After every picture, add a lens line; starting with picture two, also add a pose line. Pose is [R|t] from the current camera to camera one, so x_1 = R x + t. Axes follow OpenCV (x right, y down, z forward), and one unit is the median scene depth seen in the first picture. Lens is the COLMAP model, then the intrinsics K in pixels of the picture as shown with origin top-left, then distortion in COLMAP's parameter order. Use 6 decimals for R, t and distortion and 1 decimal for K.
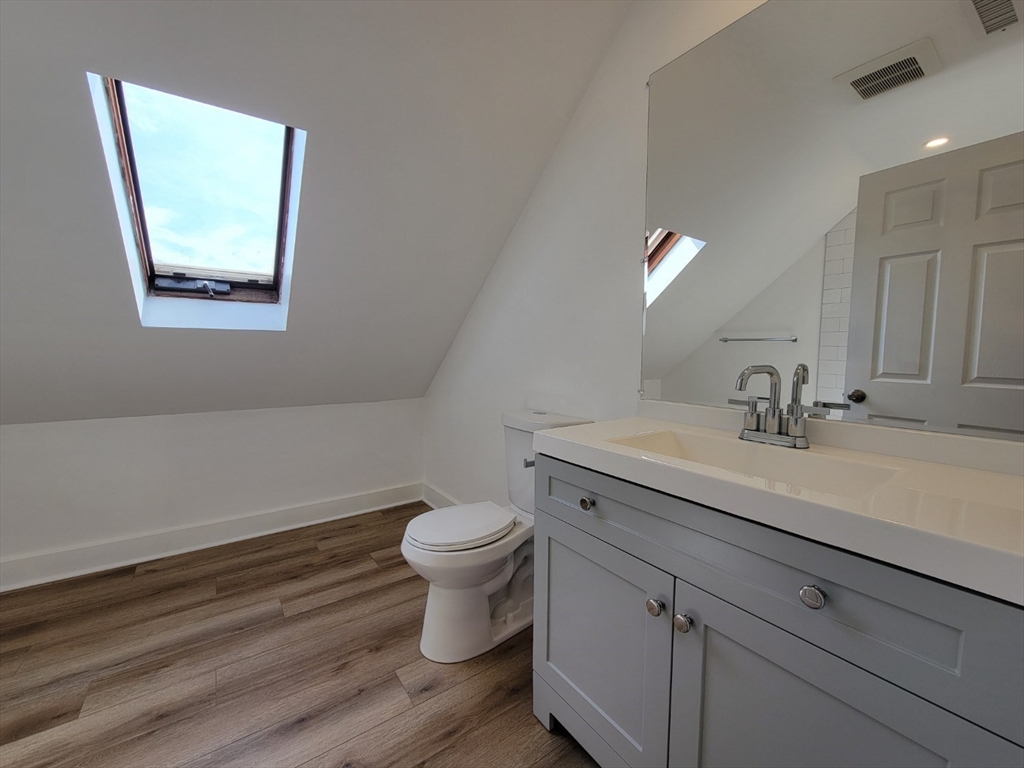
lens RADIAL K [[421.1, 0, 512.0], [0, 421.1, 384.0], [0, 0, 1]] dist [-0.000323, -0.000593]
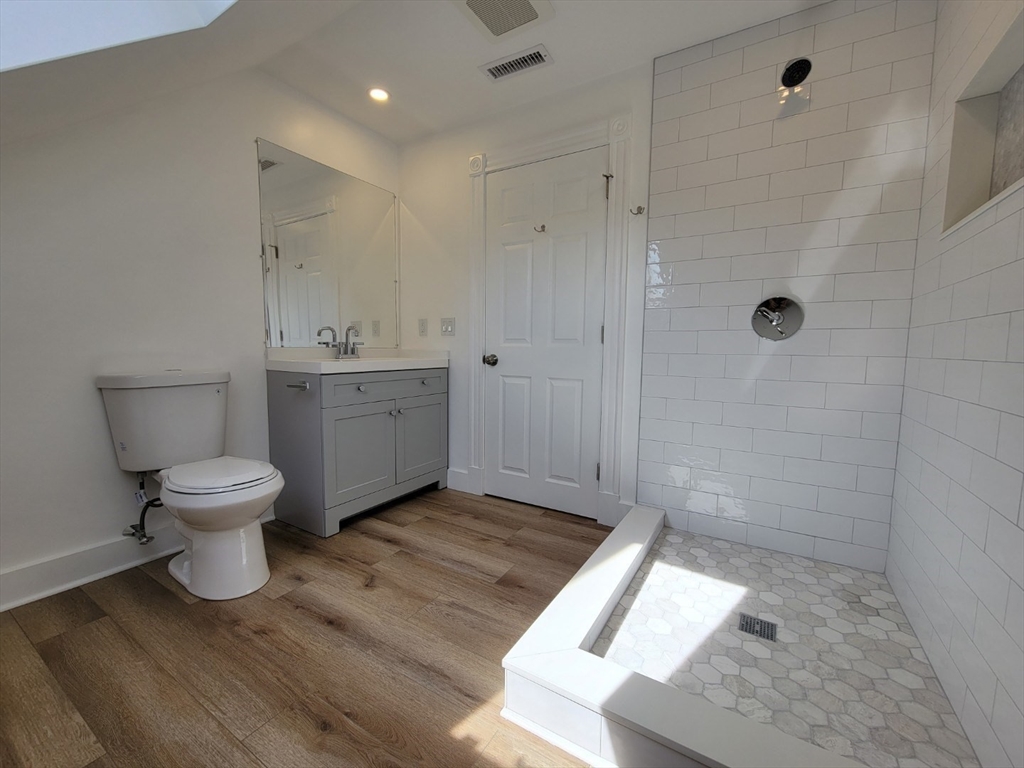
lens RADIAL K [[421.1, 0, 512.0], [0, 421.1, 384.0], [0, 0, 1]] dist [-0.000323, -0.000593]
pose [[-0.389109, -0.089405, 0.916843, -1.643613], [0.067345, 0.989855, 0.125105, 0.039930], [-0.918727, 0.110424, -0.379141, 0.881626]]
